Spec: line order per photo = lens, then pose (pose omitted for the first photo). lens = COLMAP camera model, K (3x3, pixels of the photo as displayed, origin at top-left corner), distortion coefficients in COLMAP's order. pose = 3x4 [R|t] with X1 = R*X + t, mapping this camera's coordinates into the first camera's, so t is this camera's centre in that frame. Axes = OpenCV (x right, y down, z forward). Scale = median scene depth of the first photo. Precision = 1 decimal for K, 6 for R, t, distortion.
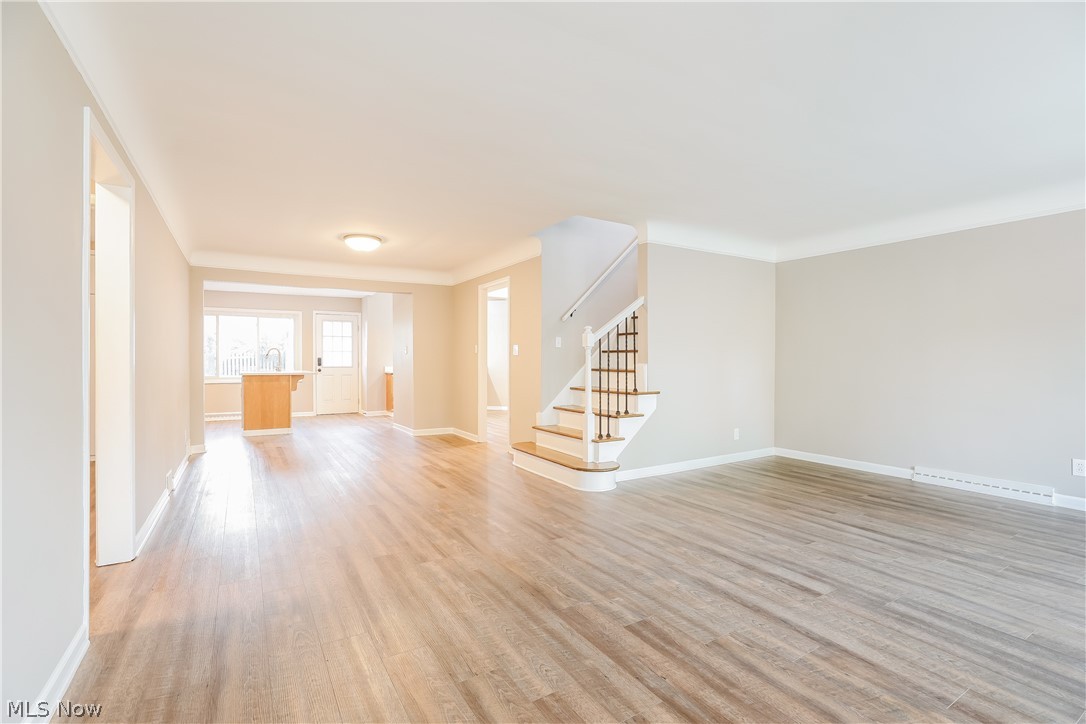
lens RADIAL K [[500.4, 0, 544.5], [0, 500.4, 360.5], [0, 0, 1]] dist [-0.002938, 0.000220]
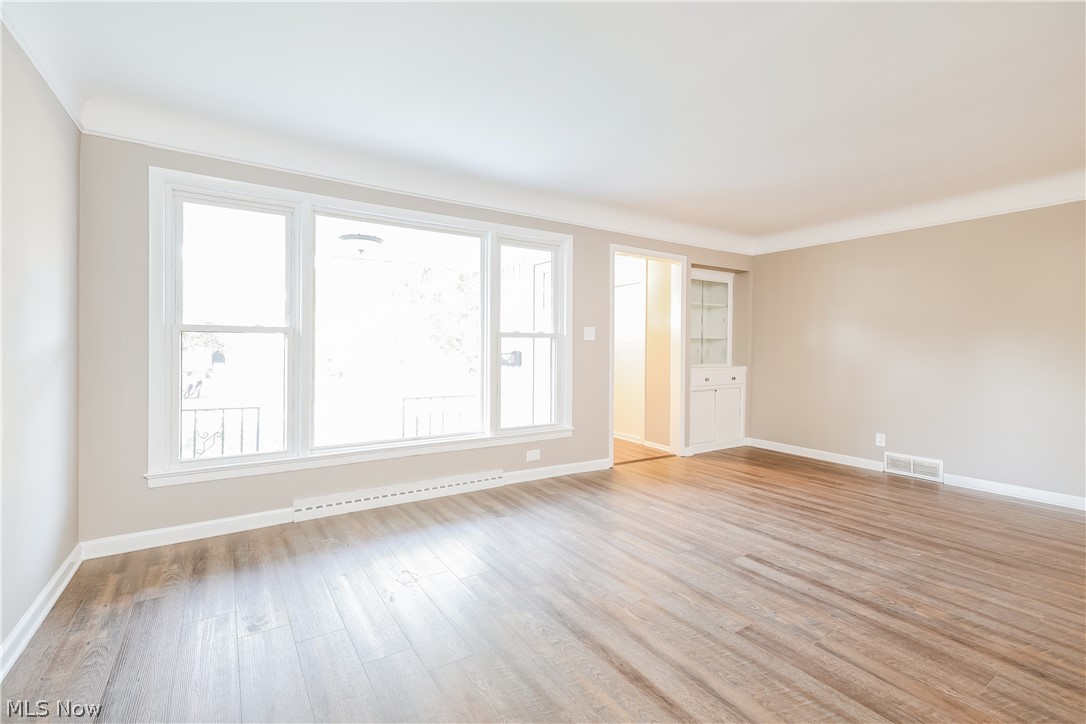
lens RADIAL K [[500.4, 0, 544.5], [0, 500.4, 356.5], [0, 0, 1]] dist [-0.002938, 0.000220]
pose [[-0.999074, -0.000763, -0.043012, 1.018972], [-0.001202, 0.999947, 0.010191, 0.005472], [0.043002, 0.010233, -0.999023, 2.031217]]
